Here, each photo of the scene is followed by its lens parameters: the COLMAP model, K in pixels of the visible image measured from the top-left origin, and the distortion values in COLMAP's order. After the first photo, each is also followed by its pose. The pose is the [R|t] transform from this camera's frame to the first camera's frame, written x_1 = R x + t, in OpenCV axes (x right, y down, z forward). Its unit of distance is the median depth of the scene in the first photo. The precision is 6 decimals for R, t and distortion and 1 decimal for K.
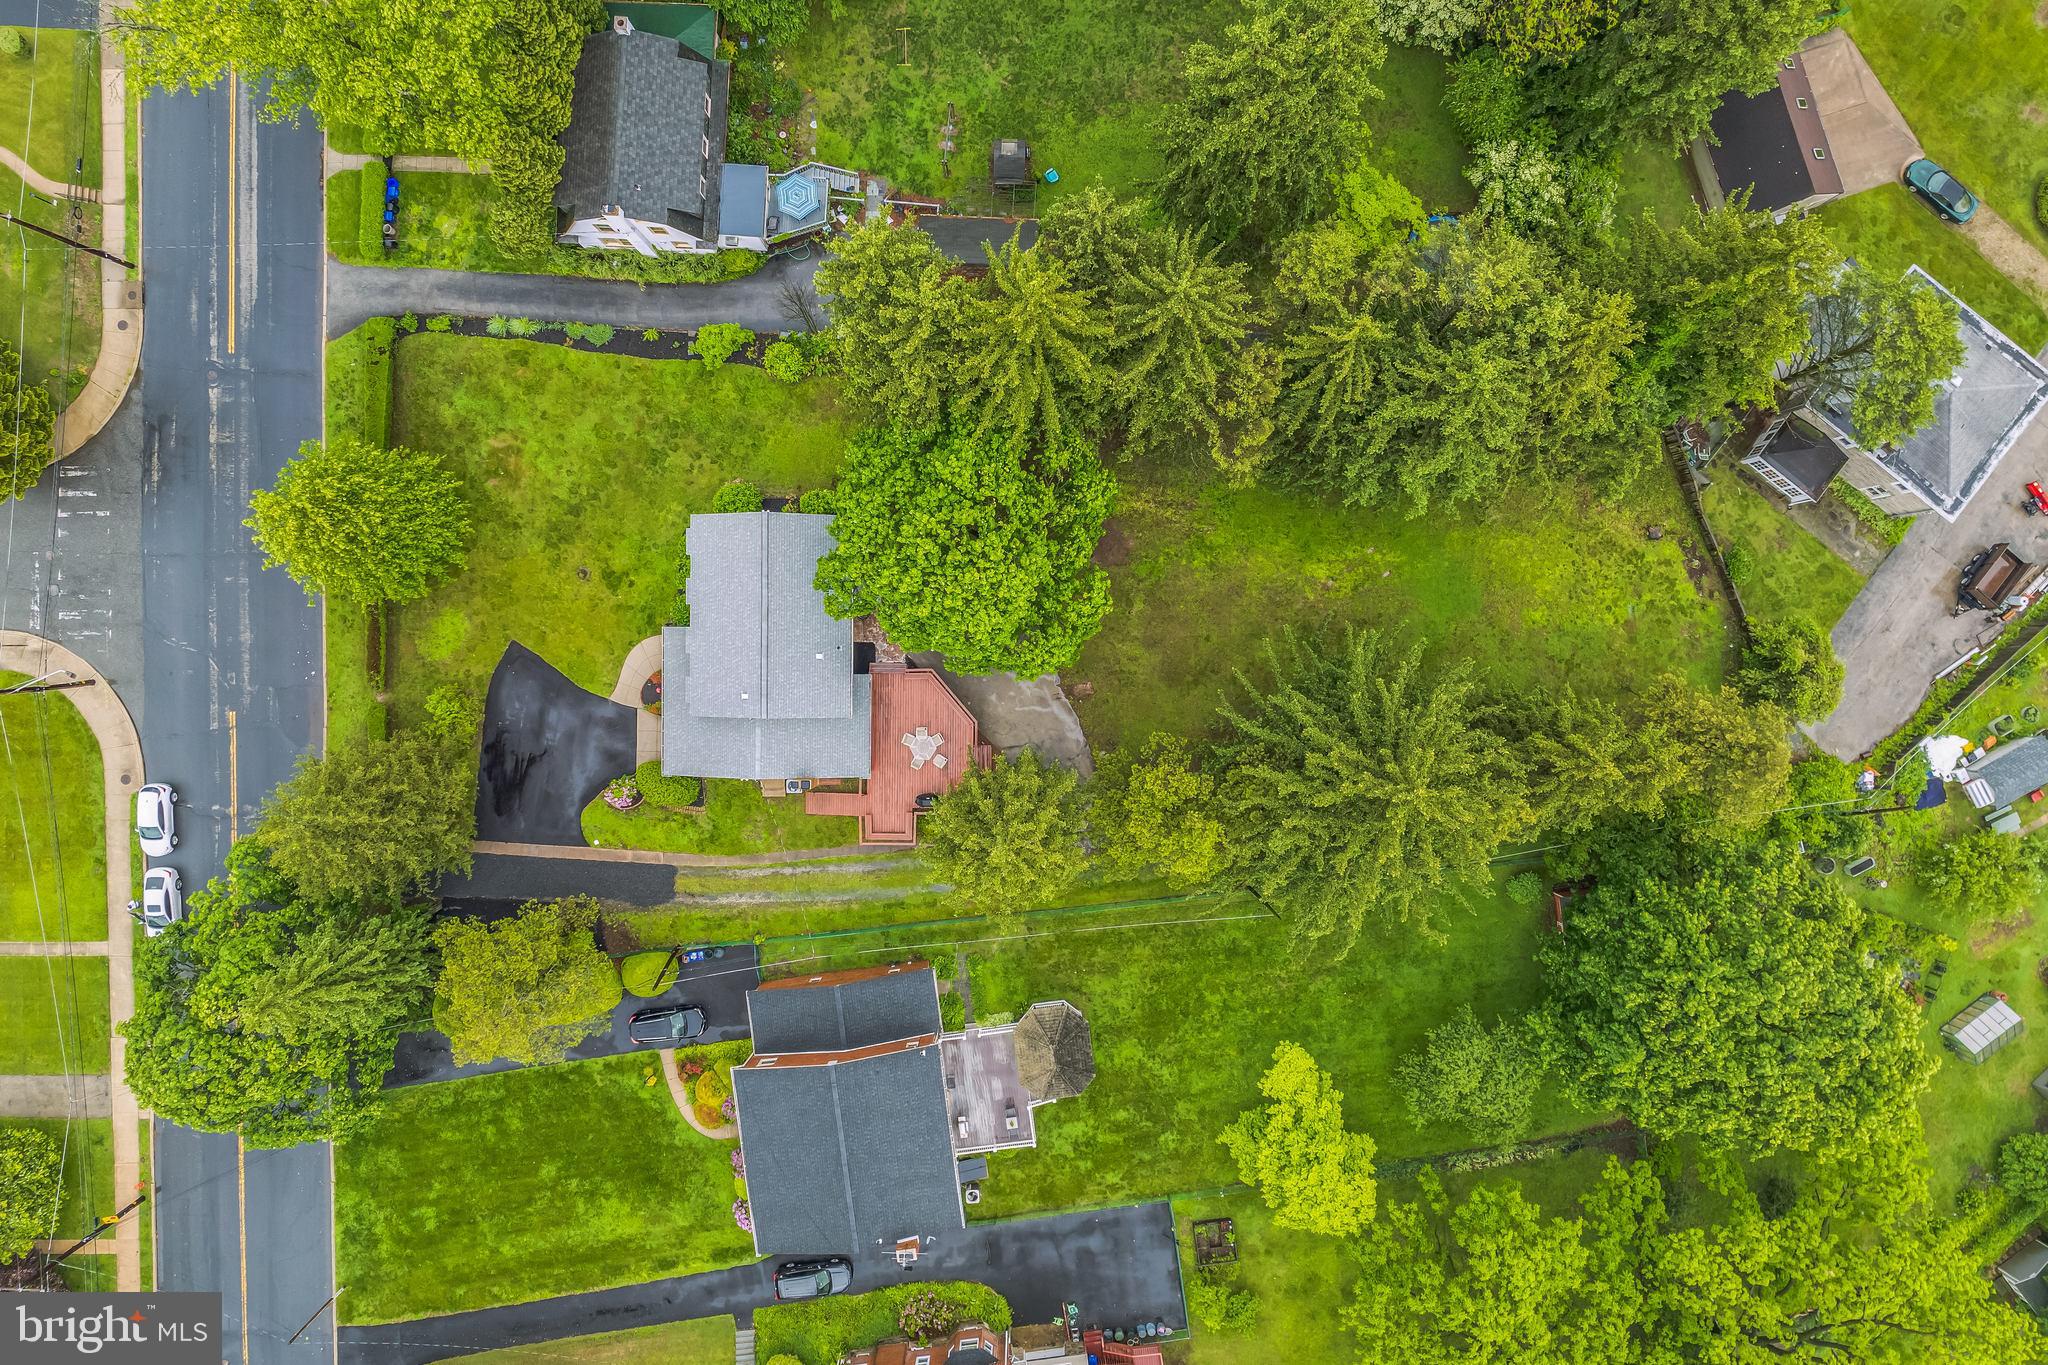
lens RADIAL K [[1441.6, 0, 1015.3], [0, 1441.6, 679.4], [0, 0, 1]] dist [-0.041388, 0.007266]
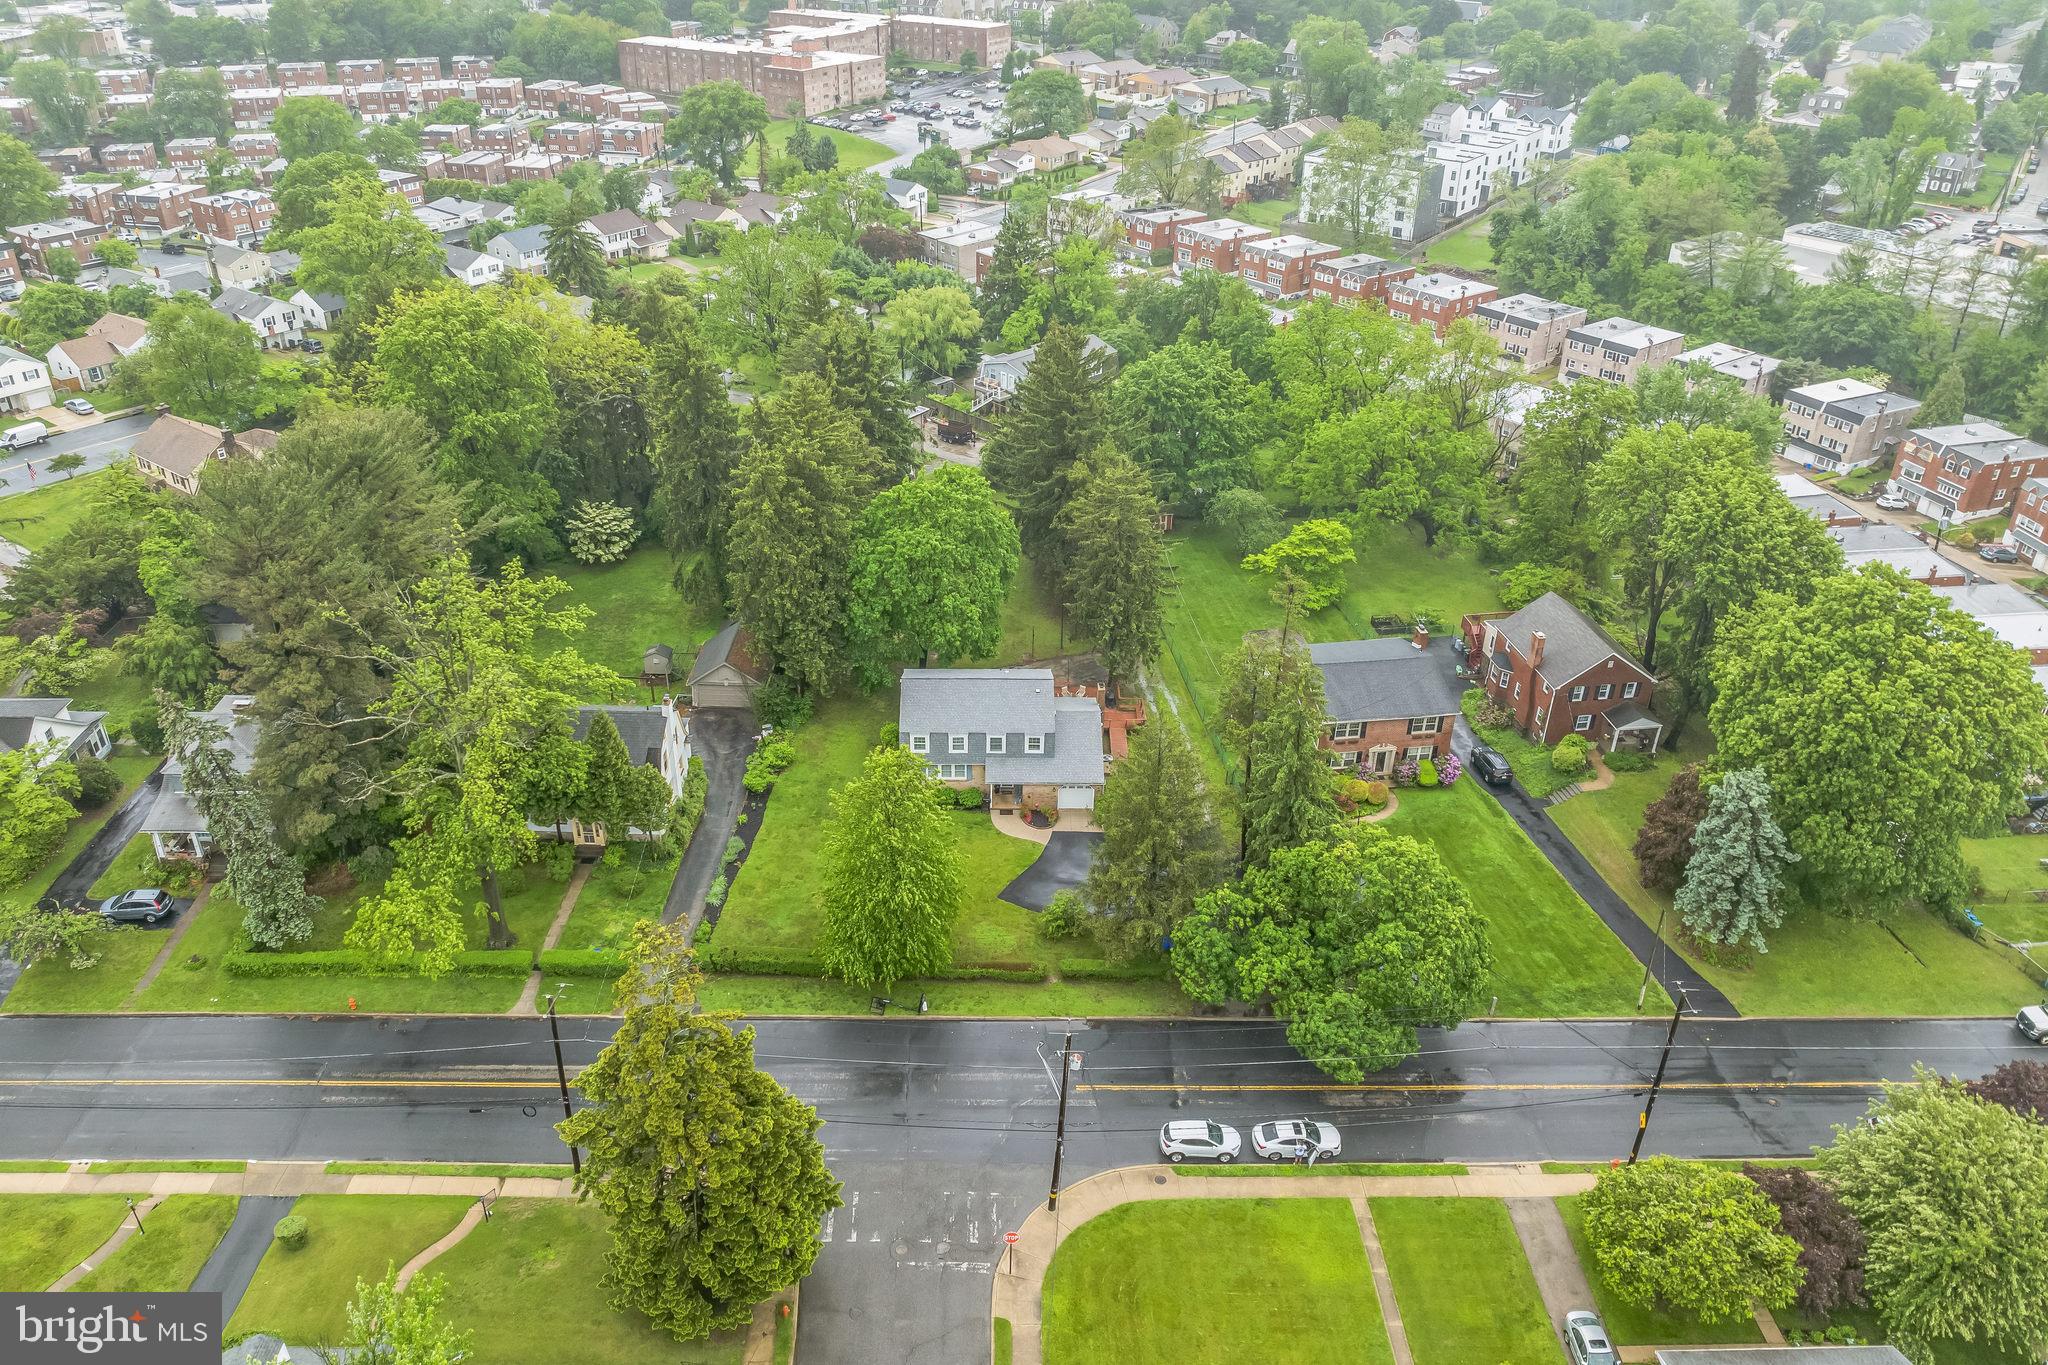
lens RADIAL K [[1472.6, 0, 1018.1], [0, 1472.6, 688.6], [0, 0, 1]] dist [-0.032430, -0.001015]
pose [[-0.024615, -0.503638, 0.863564, -1.262788], [0.999681, -0.017283, 0.018416, -0.029228], [0.005650, 0.863742, 0.503903, 0.280908]]
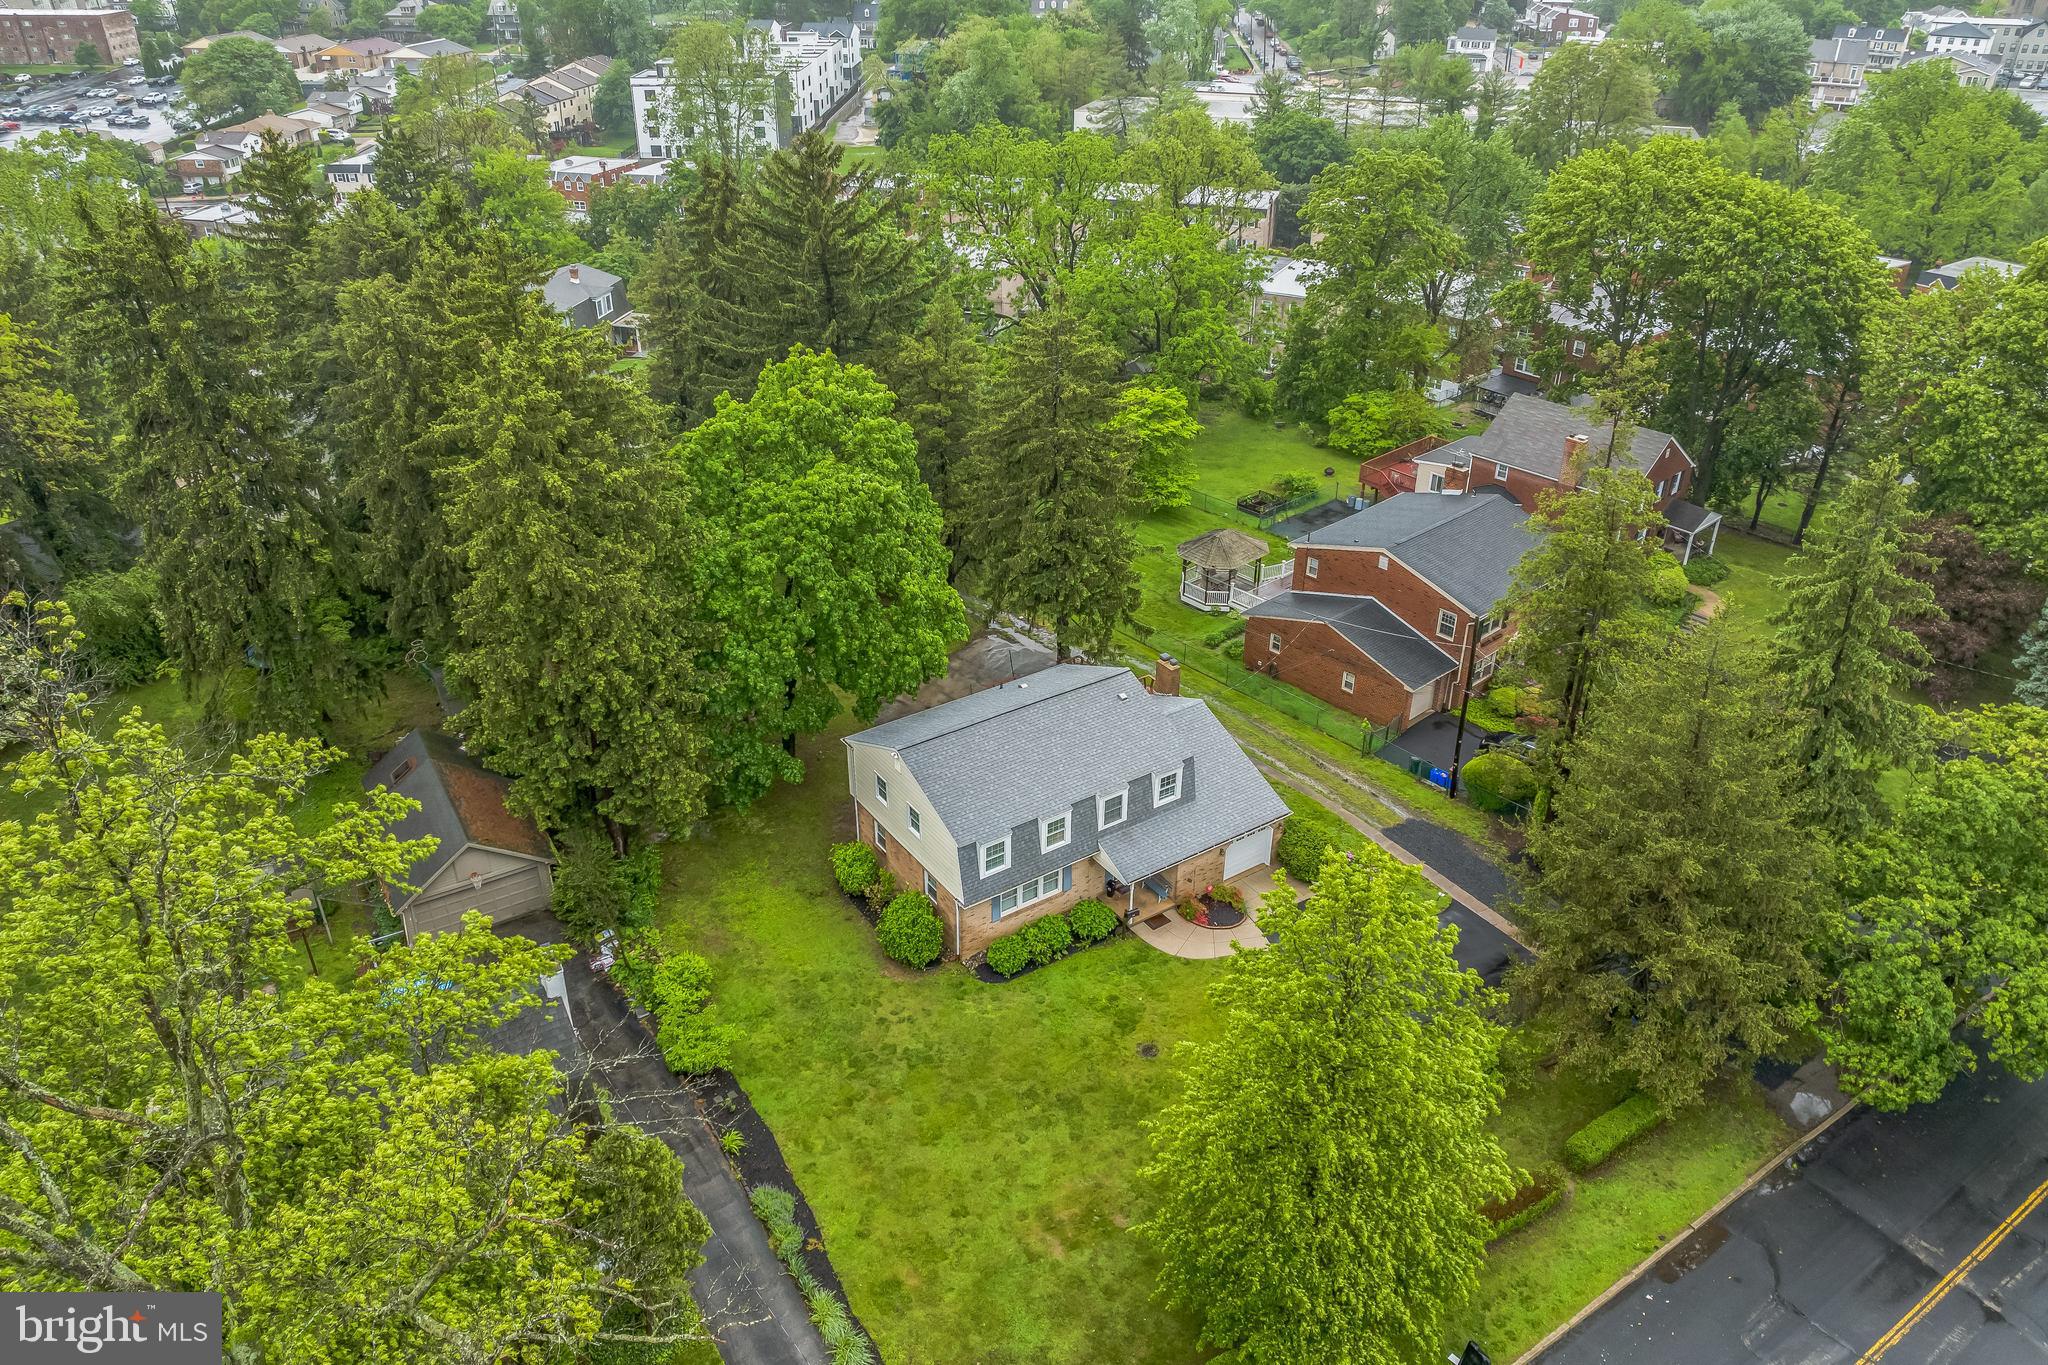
lens RADIAL K [[1441.6, 0, 1015.3], [0, 1441.6, 679.4], [0, 0, 1]] dist [-0.041388, 0.007266]
pose [[-0.564939, -0.403037, 0.720004, -0.638248], [0.824871, -0.297840, 0.480500, -0.361036], [0.020787, 0.865363, 0.500714, 0.565097]]
